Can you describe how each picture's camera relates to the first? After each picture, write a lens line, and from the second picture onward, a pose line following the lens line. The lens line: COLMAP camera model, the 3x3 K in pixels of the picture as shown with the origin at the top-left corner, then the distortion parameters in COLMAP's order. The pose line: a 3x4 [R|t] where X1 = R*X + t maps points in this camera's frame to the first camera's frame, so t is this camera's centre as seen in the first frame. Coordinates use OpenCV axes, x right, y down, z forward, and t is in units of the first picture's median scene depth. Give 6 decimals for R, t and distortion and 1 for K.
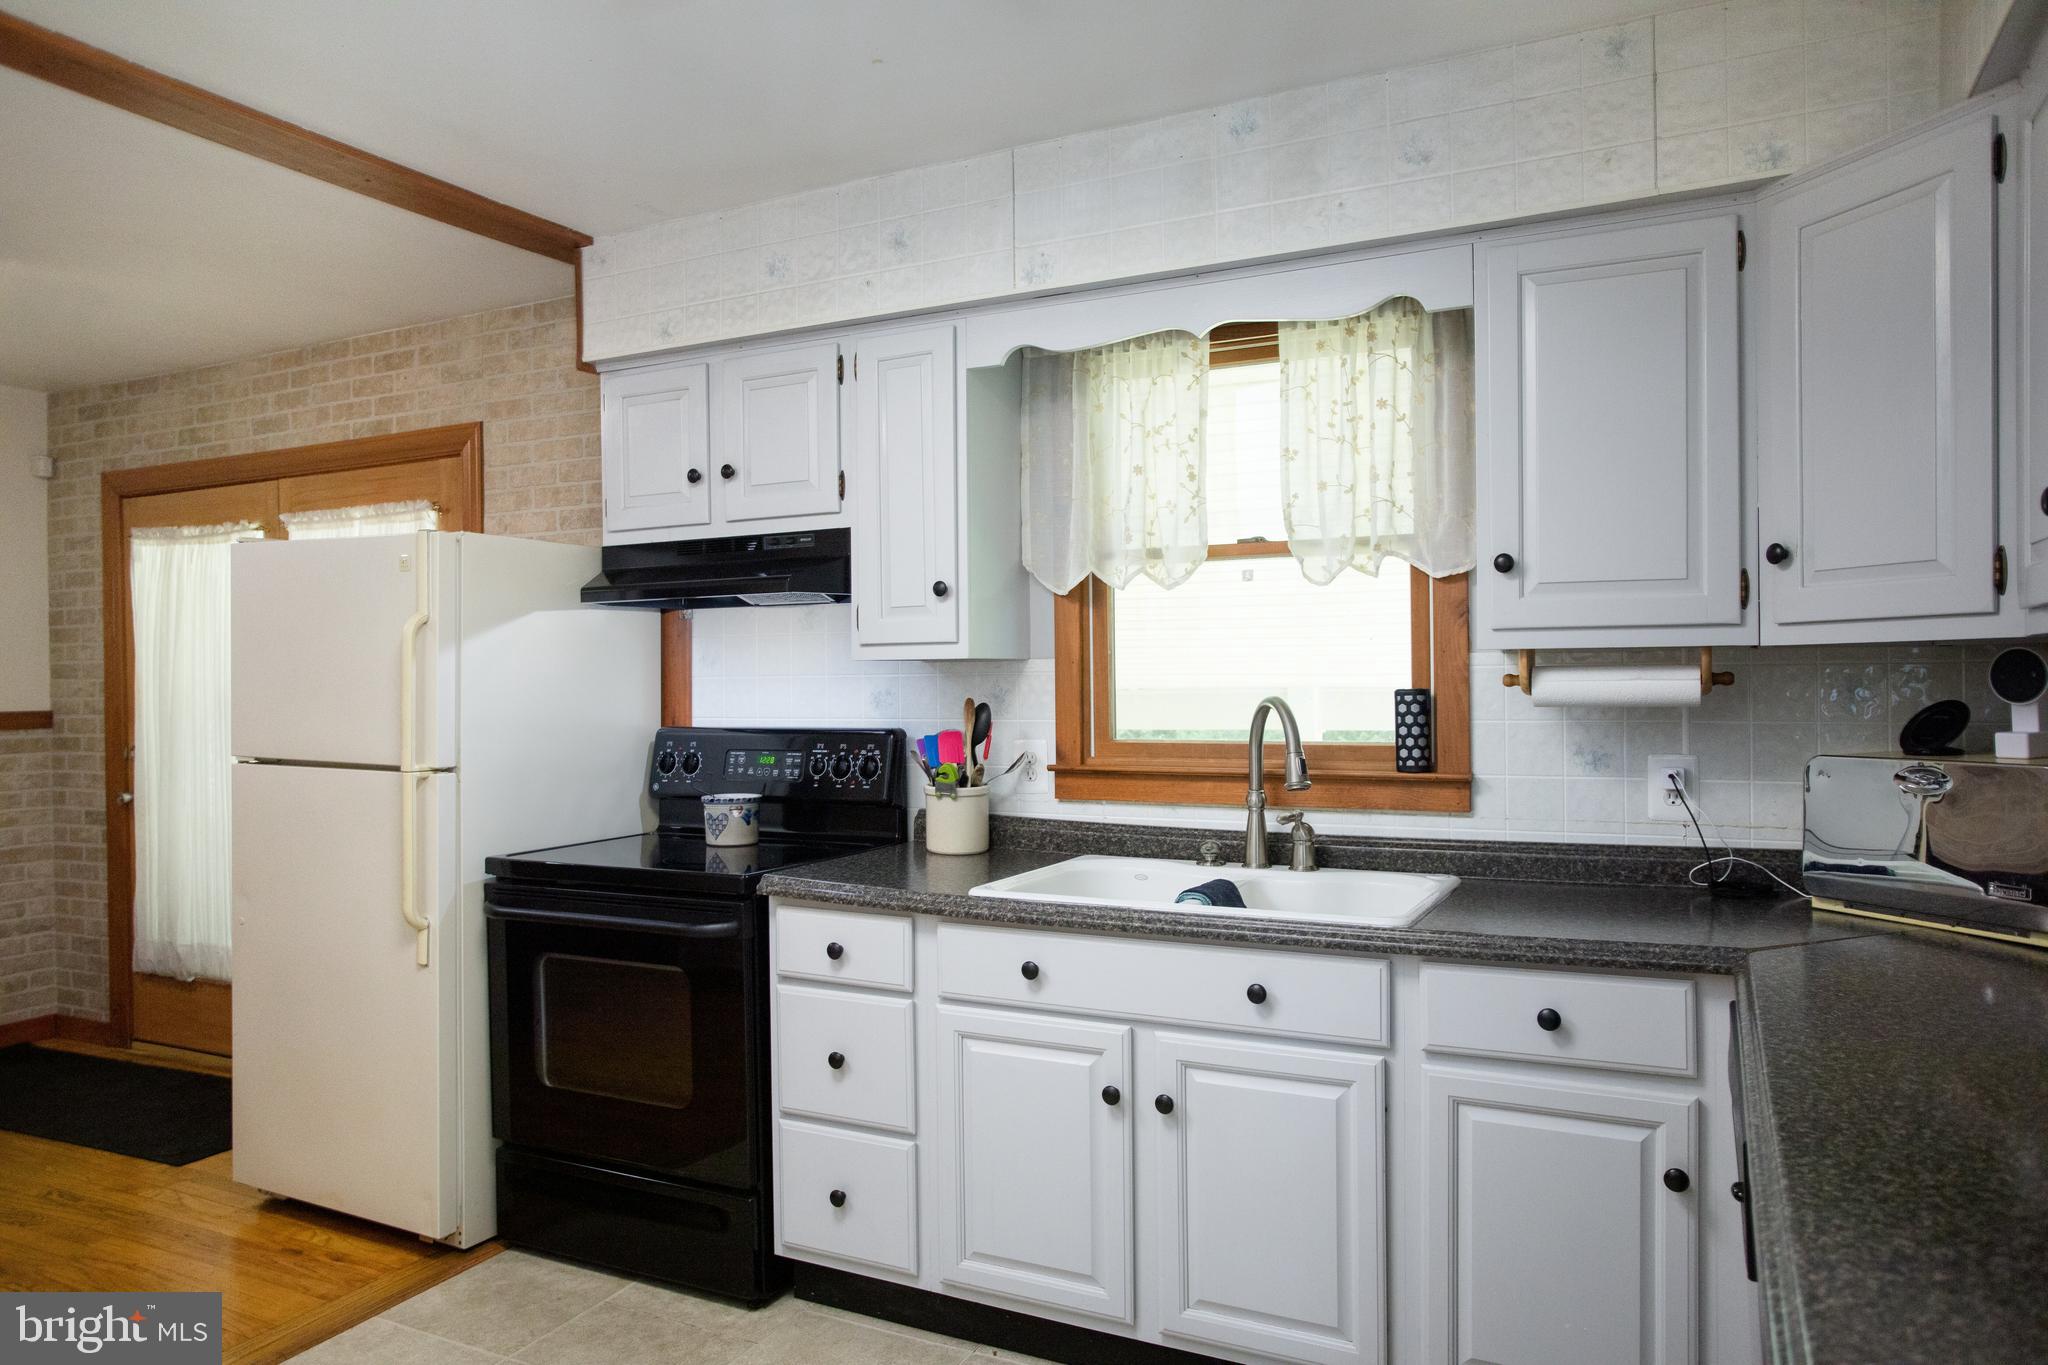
lens RADIAL K [[1374.0, 0, 1022.0], [0, 1374.0, 681.0], [0, 0, 1]] dist [-0.023044, 0.000514]
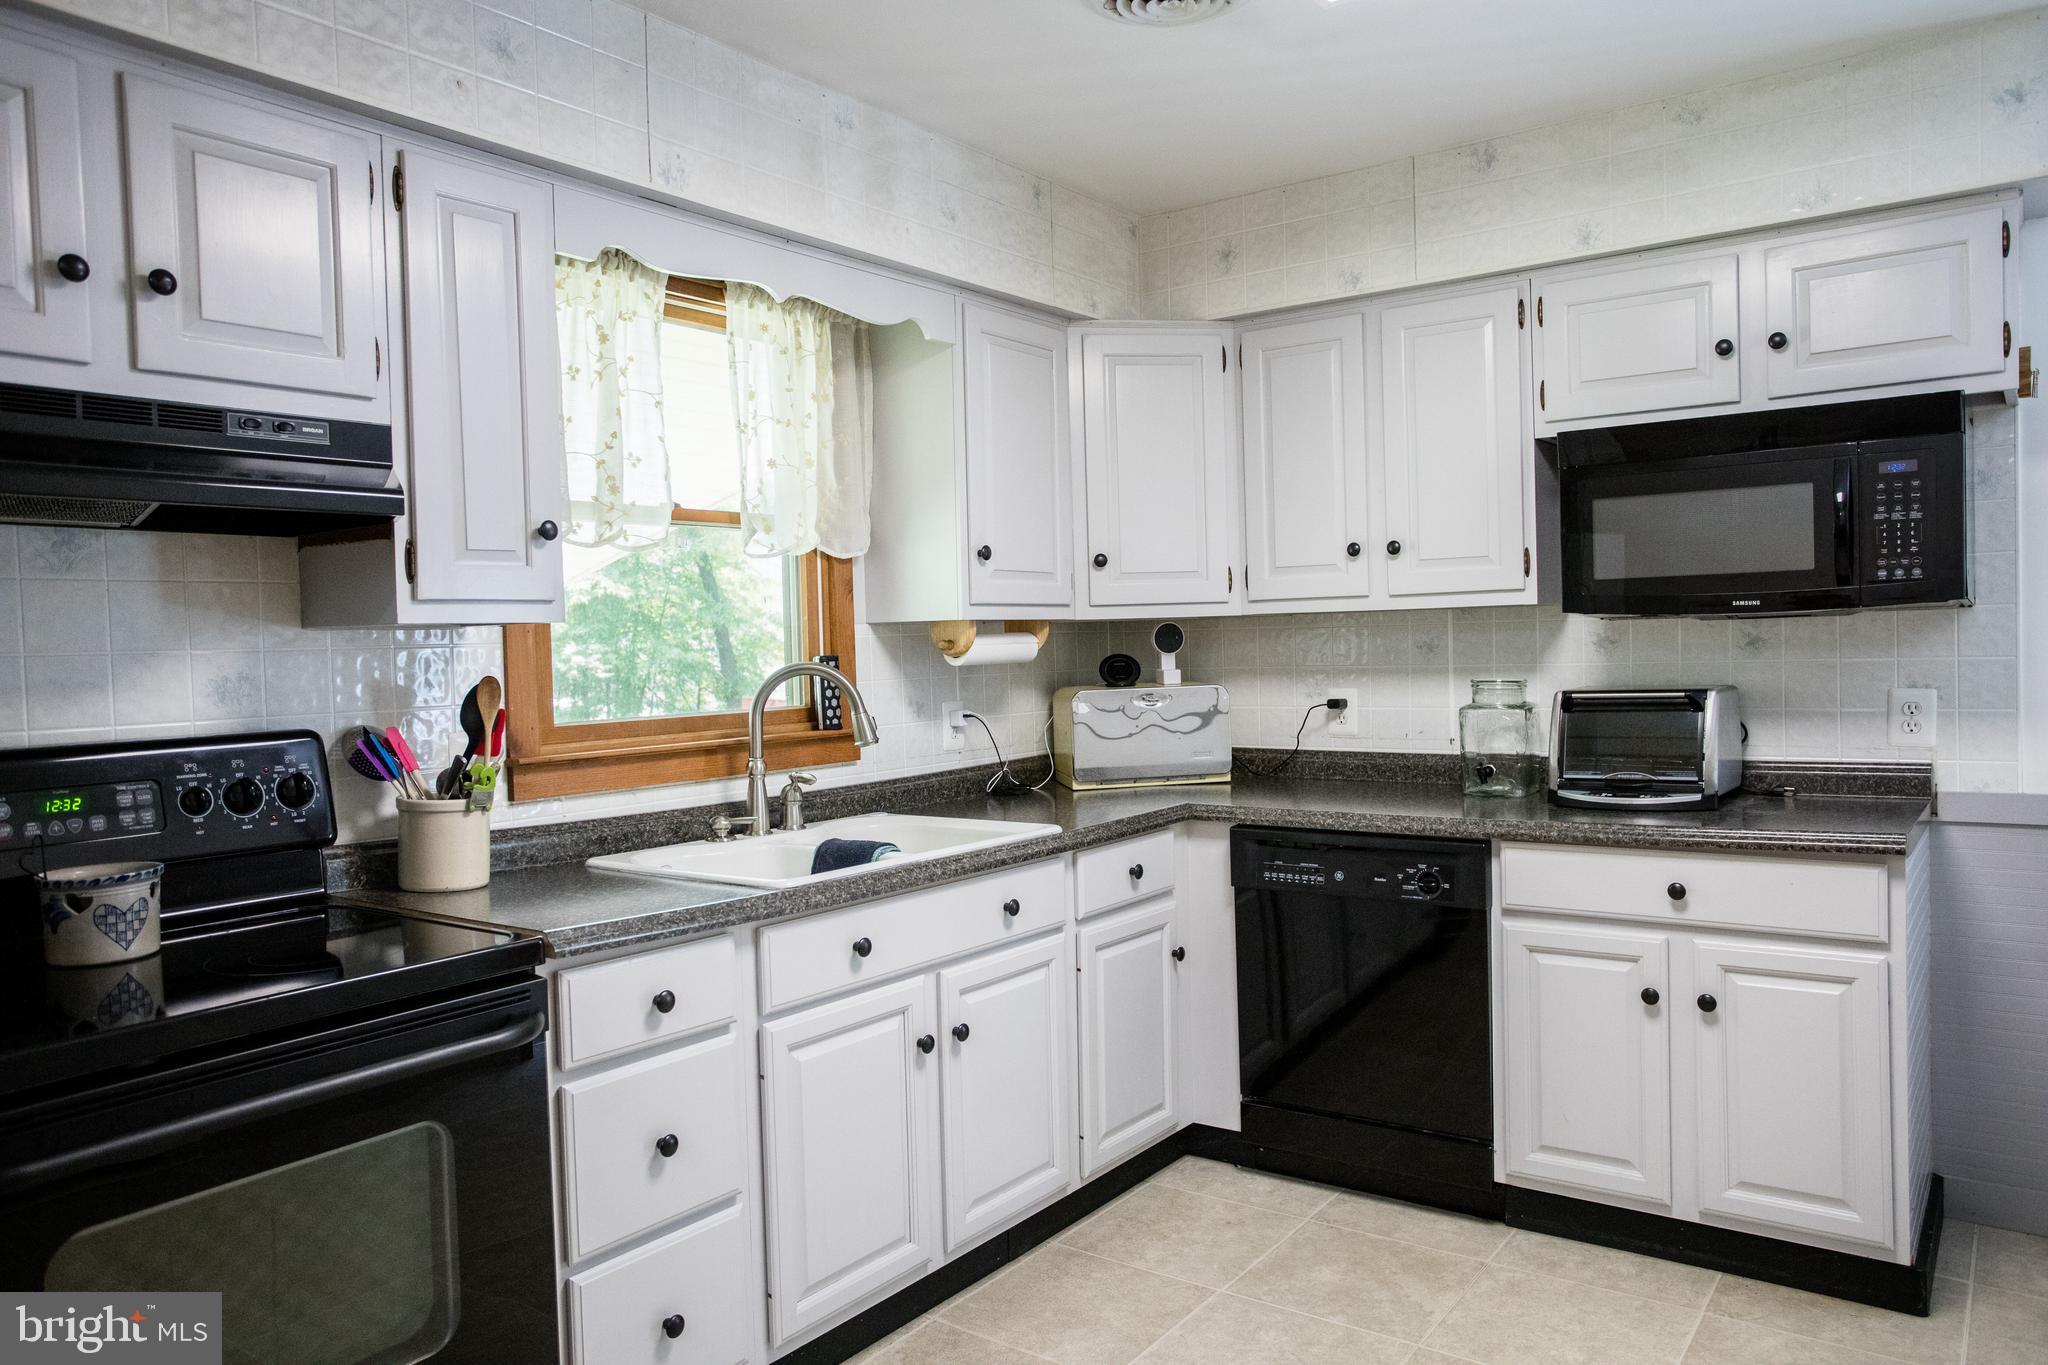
lens RADIAL K [[1436.7, 0, 1022.9], [0, 1436.7, 682.2], [0, 0, 1]] dist [0.000969, 0.002744]
pose [[0.157856, -0.019471, 0.987270, -0.841892], [0.031336, 0.999401, 0.014700, 0.014584], [-0.986965, 0.028616, 0.158372, 0.641687]]
